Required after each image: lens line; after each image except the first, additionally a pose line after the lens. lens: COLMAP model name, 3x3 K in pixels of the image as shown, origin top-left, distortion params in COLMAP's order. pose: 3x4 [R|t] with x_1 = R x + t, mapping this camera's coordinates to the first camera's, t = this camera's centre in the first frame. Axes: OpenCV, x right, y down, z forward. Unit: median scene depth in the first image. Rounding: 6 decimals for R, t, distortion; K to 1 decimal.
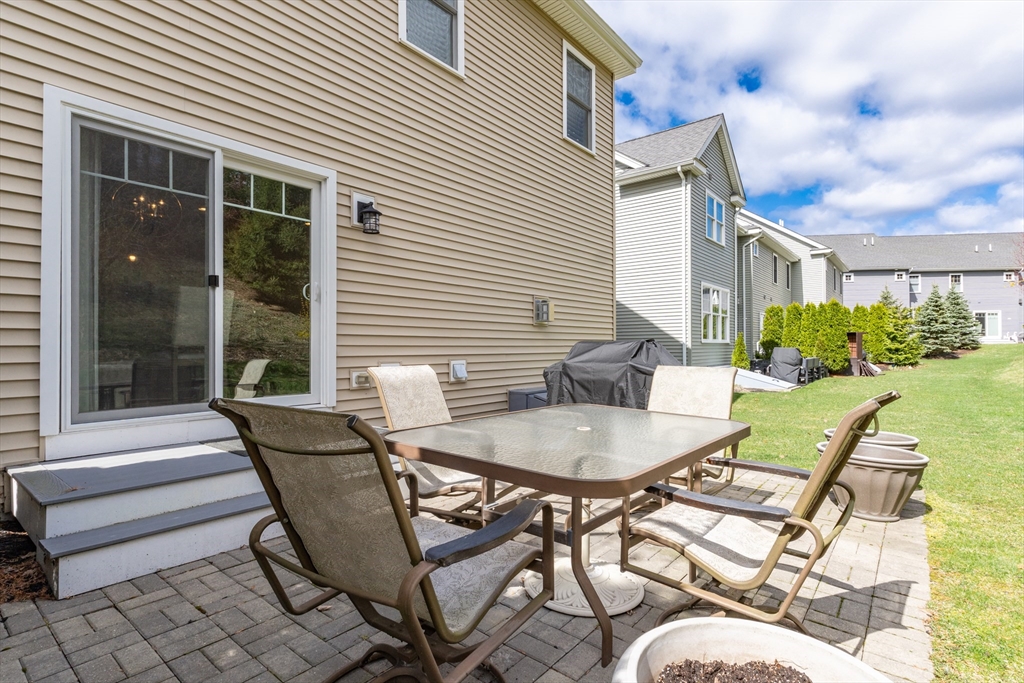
lens RADIAL K [[521.0, 0, 514.8], [0, 521.0, 349.0], [0, 0, 1]] dist [-0.000173, -0.000123]
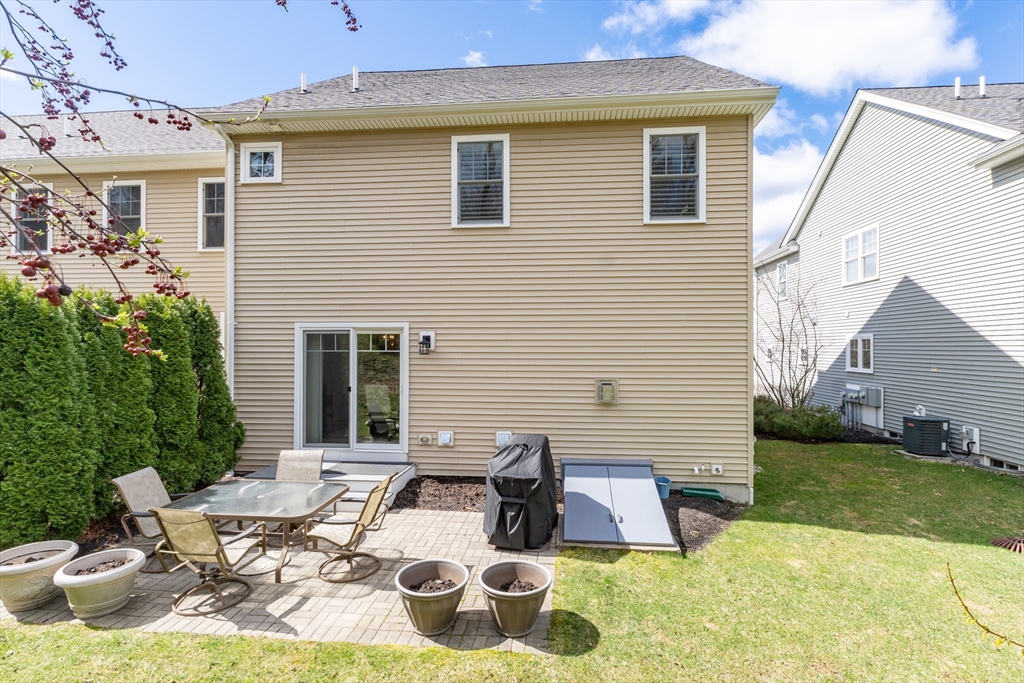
lens RADIAL K [[502.9, 0, 504.8], [0, 502.9, 360.0], [0, 0, 1]] dist [-0.002349, 0.000362]
pose [[0.537473, 0.022507, -0.842981, 1.284907], [0.001931, 0.999608, 0.027920, -0.260362], [0.843279, -0.016634, 0.537219, 0.355838]]
